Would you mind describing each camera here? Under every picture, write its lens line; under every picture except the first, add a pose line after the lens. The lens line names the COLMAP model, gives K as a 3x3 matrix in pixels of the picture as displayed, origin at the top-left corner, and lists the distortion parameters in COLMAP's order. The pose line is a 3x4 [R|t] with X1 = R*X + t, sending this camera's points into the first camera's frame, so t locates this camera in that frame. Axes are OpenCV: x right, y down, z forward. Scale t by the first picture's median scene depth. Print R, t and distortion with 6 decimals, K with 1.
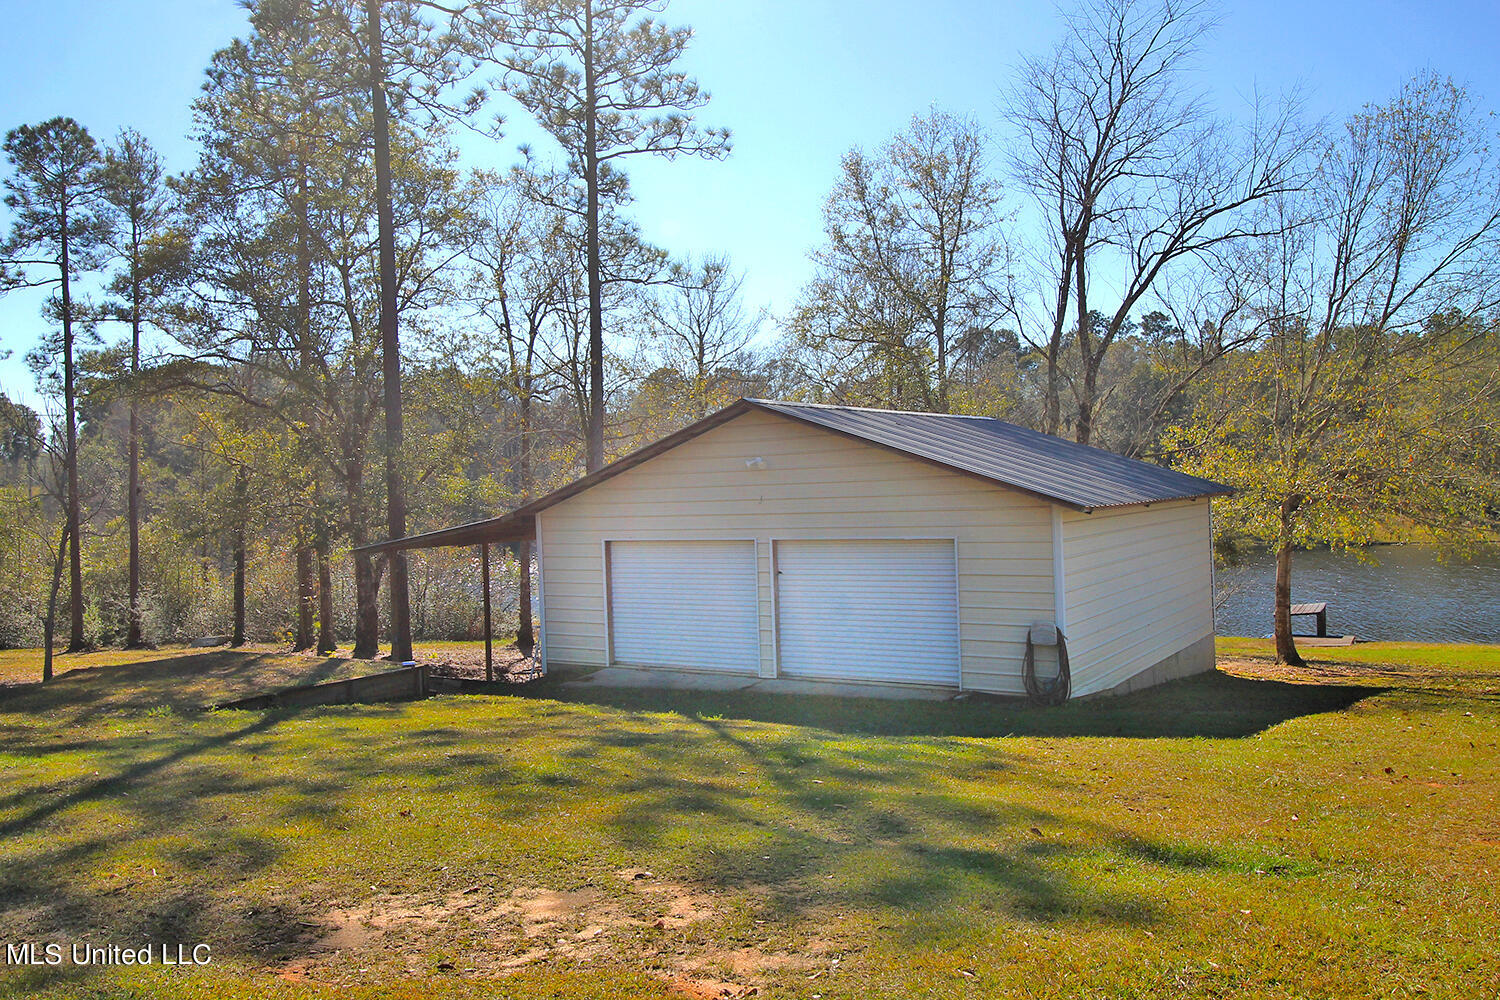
lens RADIAL K [[1194.6, 0, 750.4], [0, 1194.6, 483.4], [0, 0, 1]] dist [0.007203, -0.004610]
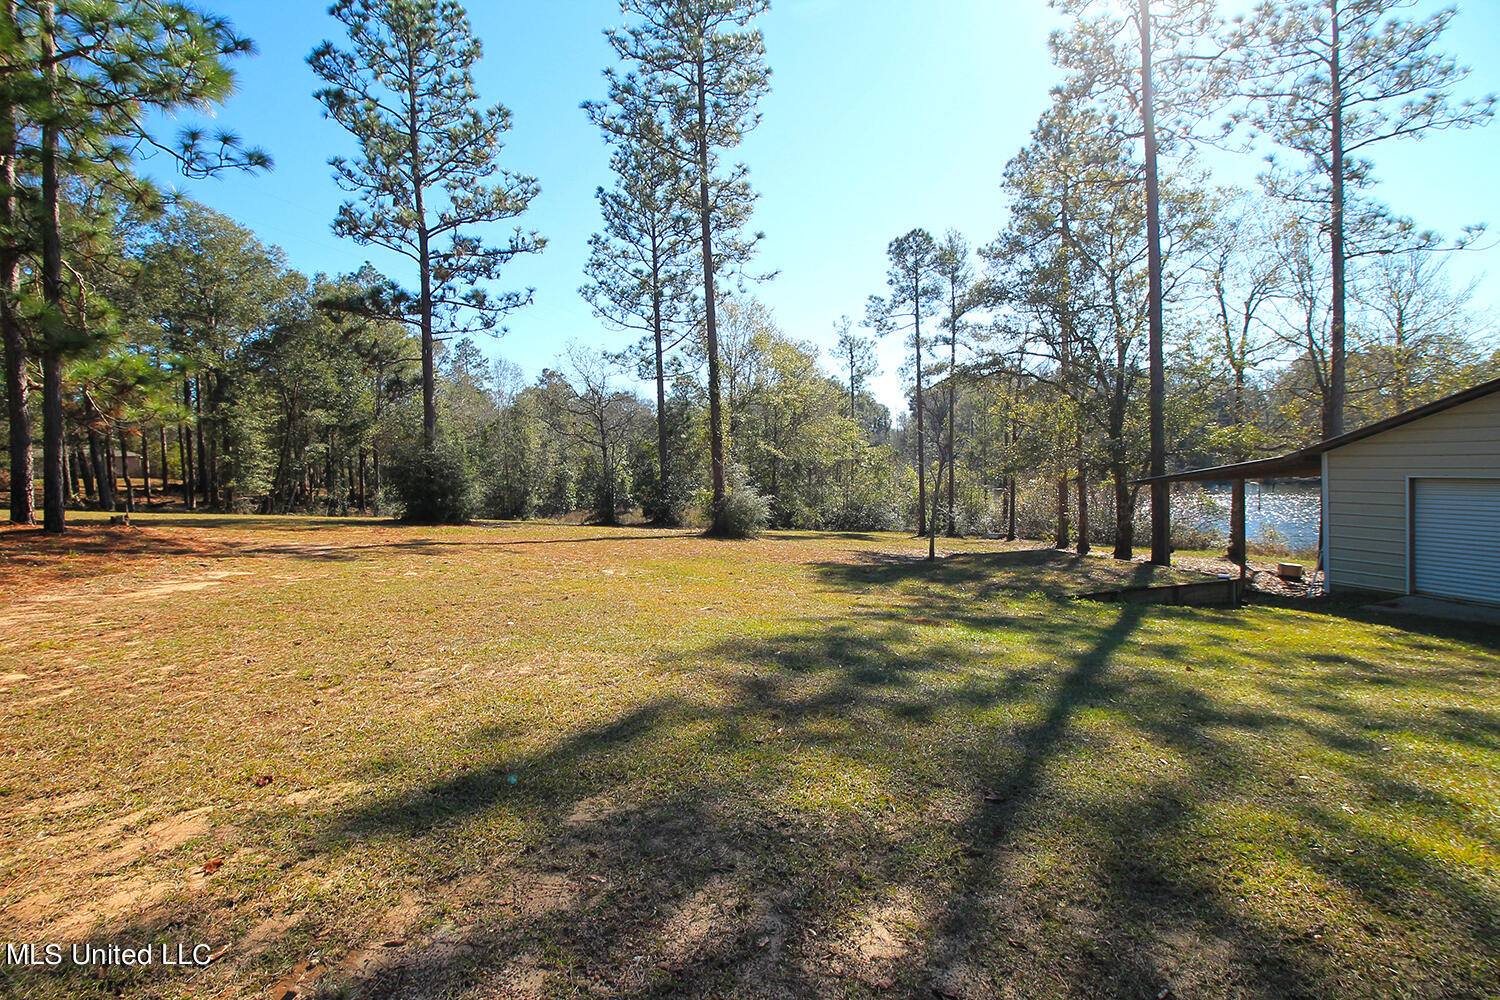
lens RADIAL K [[689.4, 0, 732.1], [0, 689.4, 493.3], [0, 0, 1]] dist [0.001878, -0.014097]
pose [[0.729533, 0.036469, -0.682972, -0.090750], [0.011573, 0.997776, 0.065641, 0.009075], [0.683847, -0.055792, 0.727489, 0.087586]]
